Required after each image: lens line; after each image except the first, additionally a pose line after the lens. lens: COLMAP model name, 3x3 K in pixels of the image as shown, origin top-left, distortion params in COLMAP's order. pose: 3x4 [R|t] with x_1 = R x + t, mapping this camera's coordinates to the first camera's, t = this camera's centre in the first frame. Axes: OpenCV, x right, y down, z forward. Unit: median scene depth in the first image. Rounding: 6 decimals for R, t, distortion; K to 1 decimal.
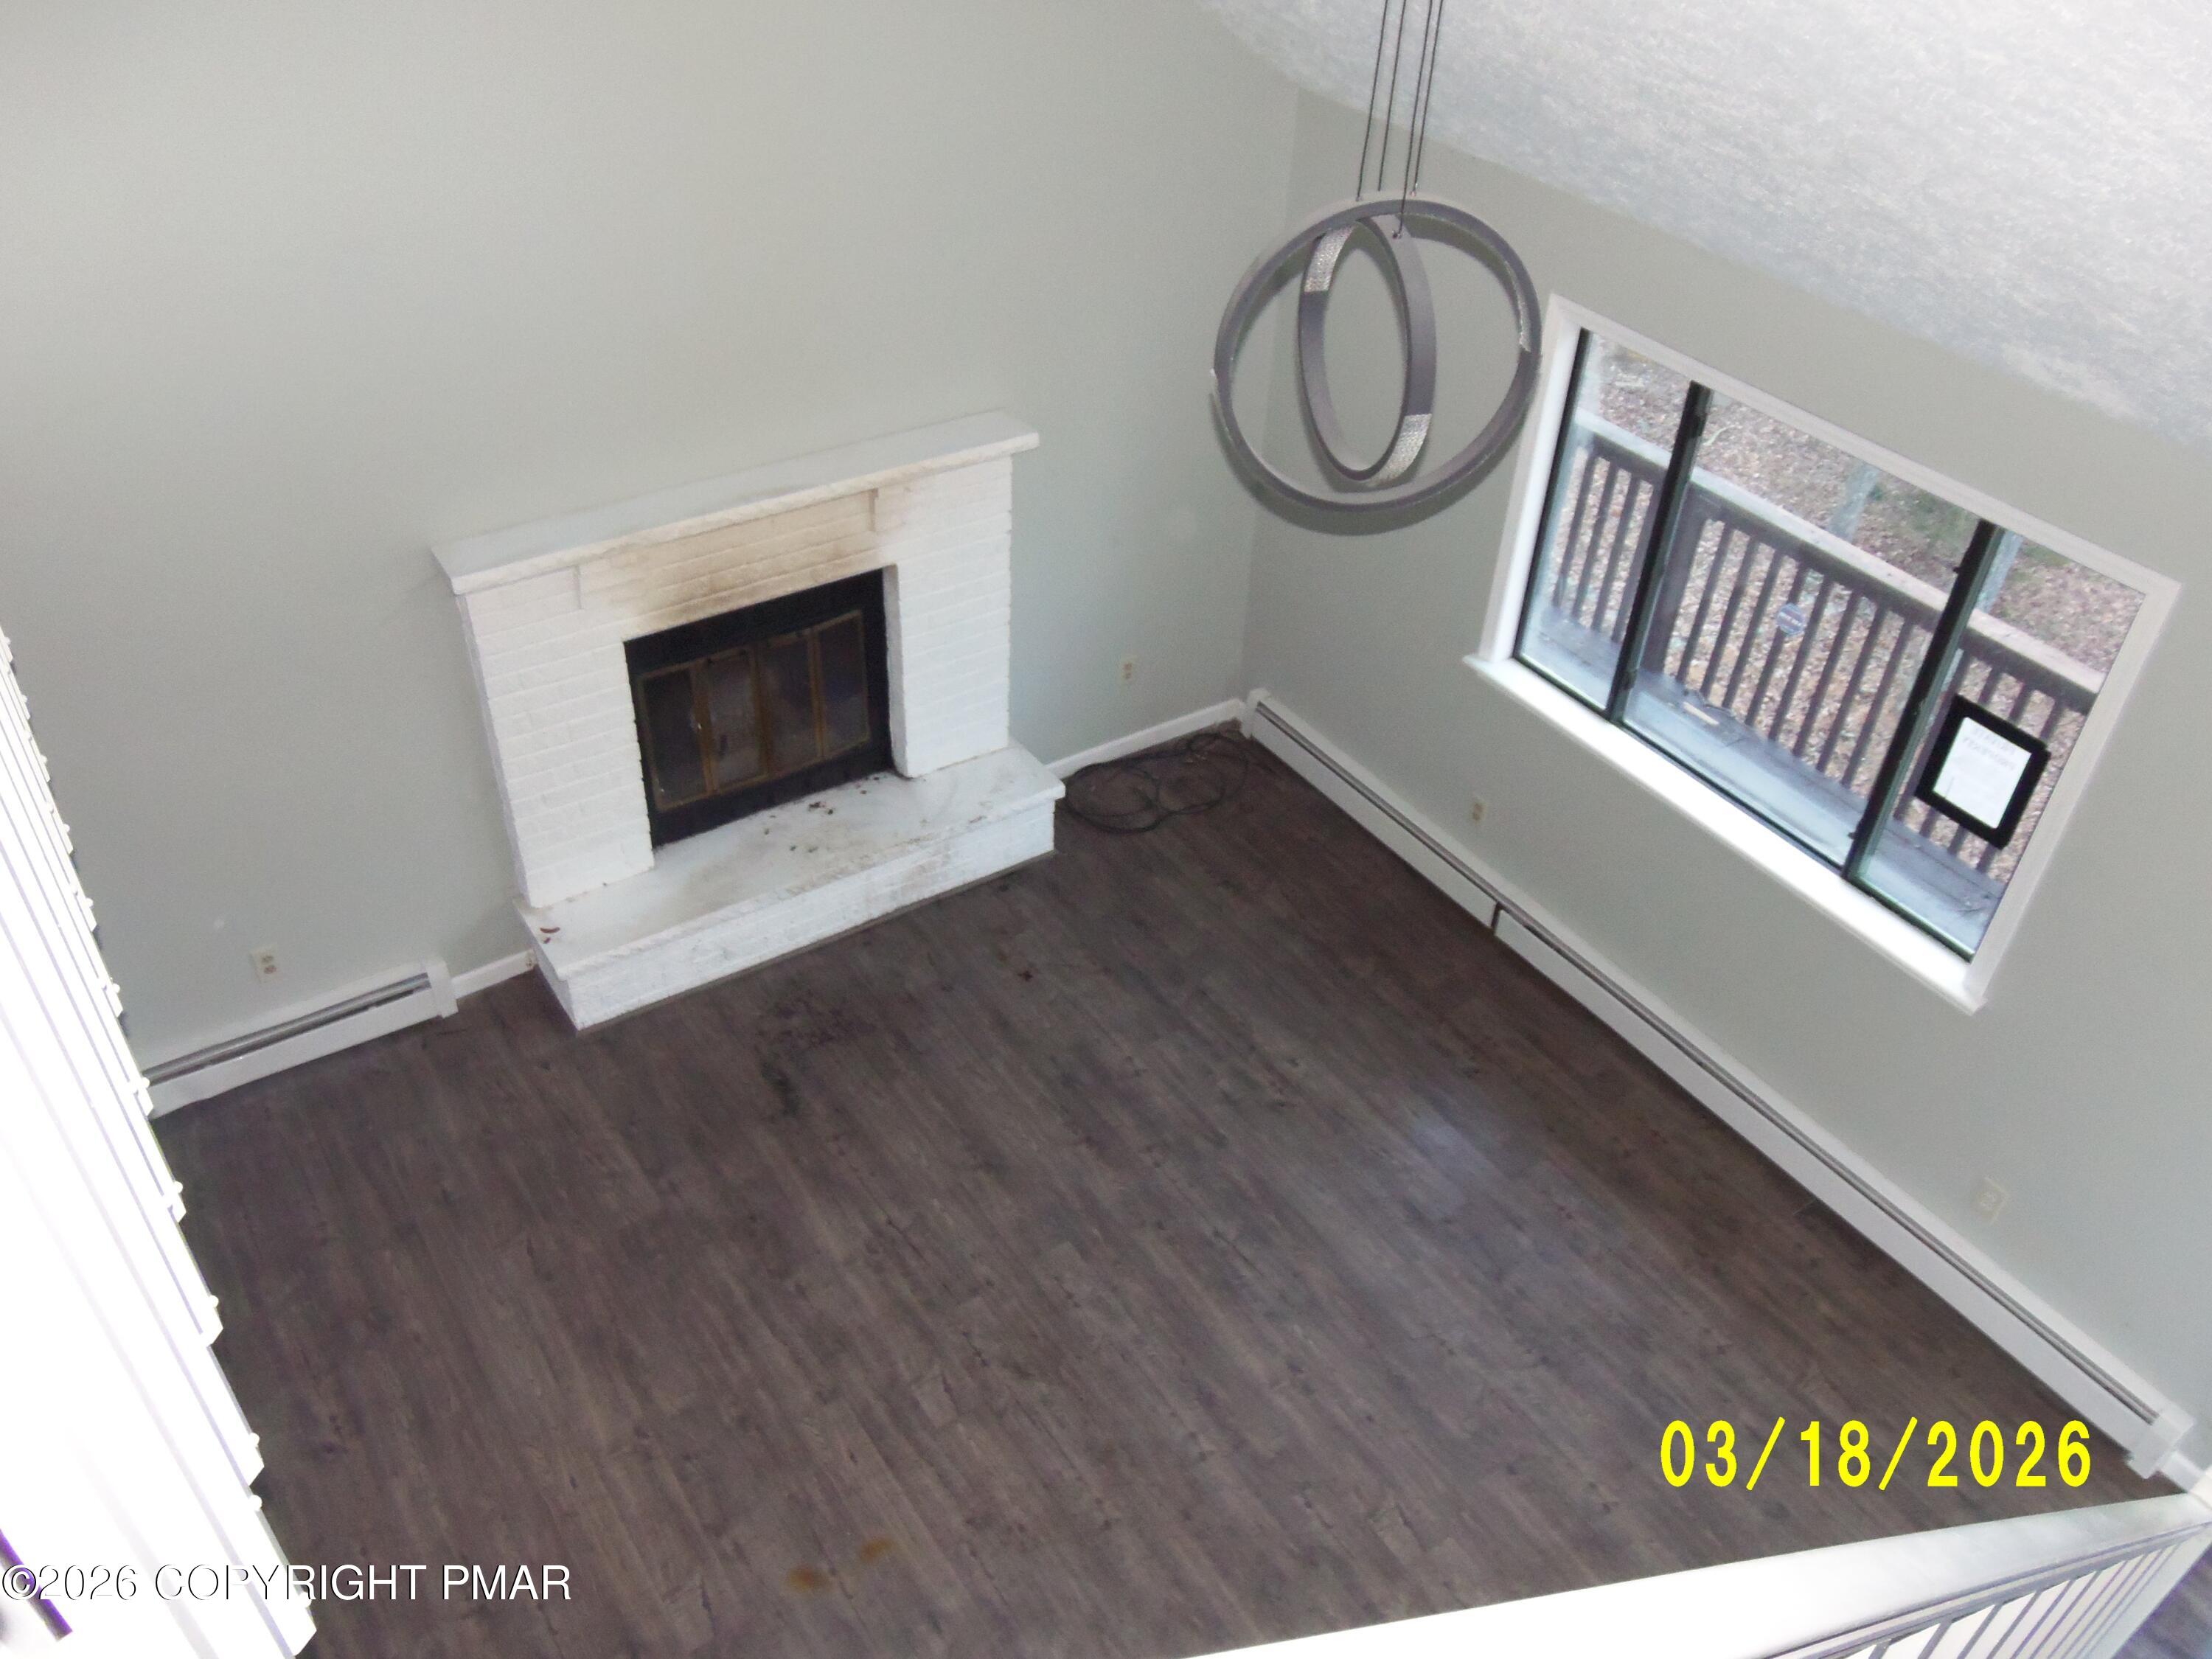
lens RADIAL K [[1715.4, 0, 1115.0], [0, 1715.4, 835.0], [0, 0, 1]] dist [-0.050828, 0.020515]
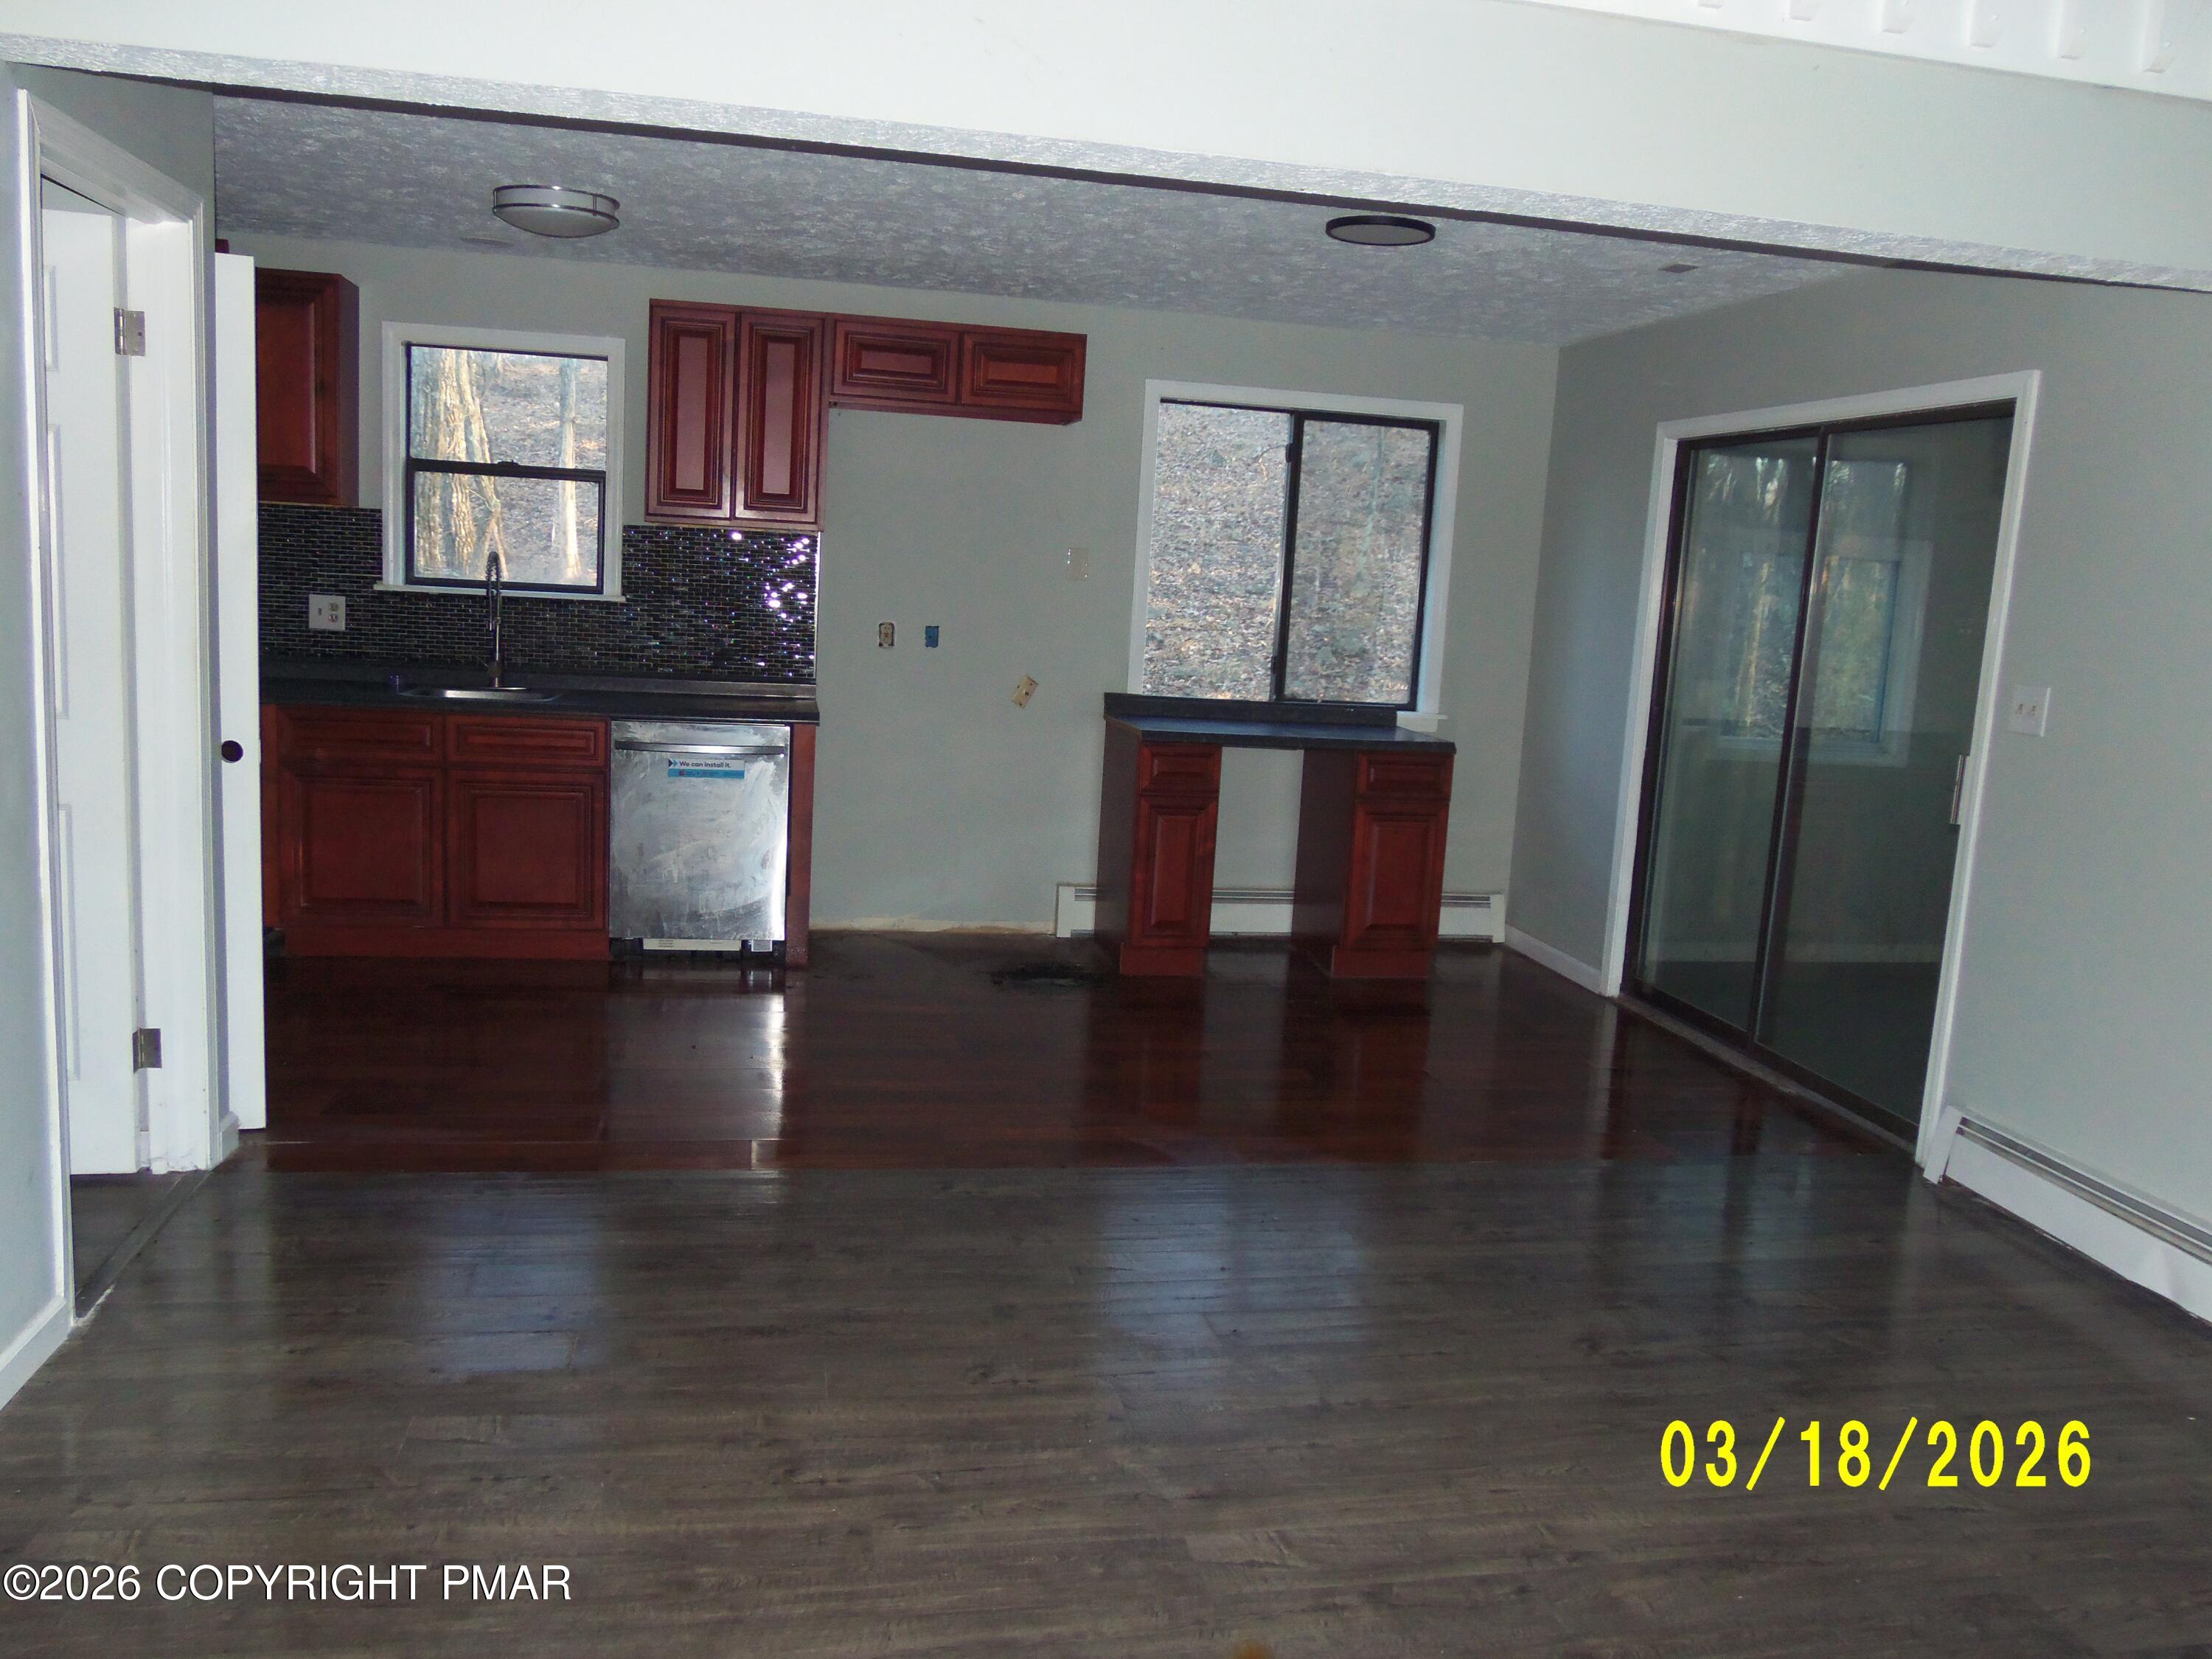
lens RADIAL K [[1715.4, 0, 1101.1], [0, 1715.4, 844.9], [0, 0, 1]] dist [-0.050828, 0.020515]
pose [[-0.387608, 0.080683, -0.918287, 0.285900], [-0.627518, 0.706625, 0.326960, 0.078382], [0.675264, 0.702974, -0.223263, 0.770642]]
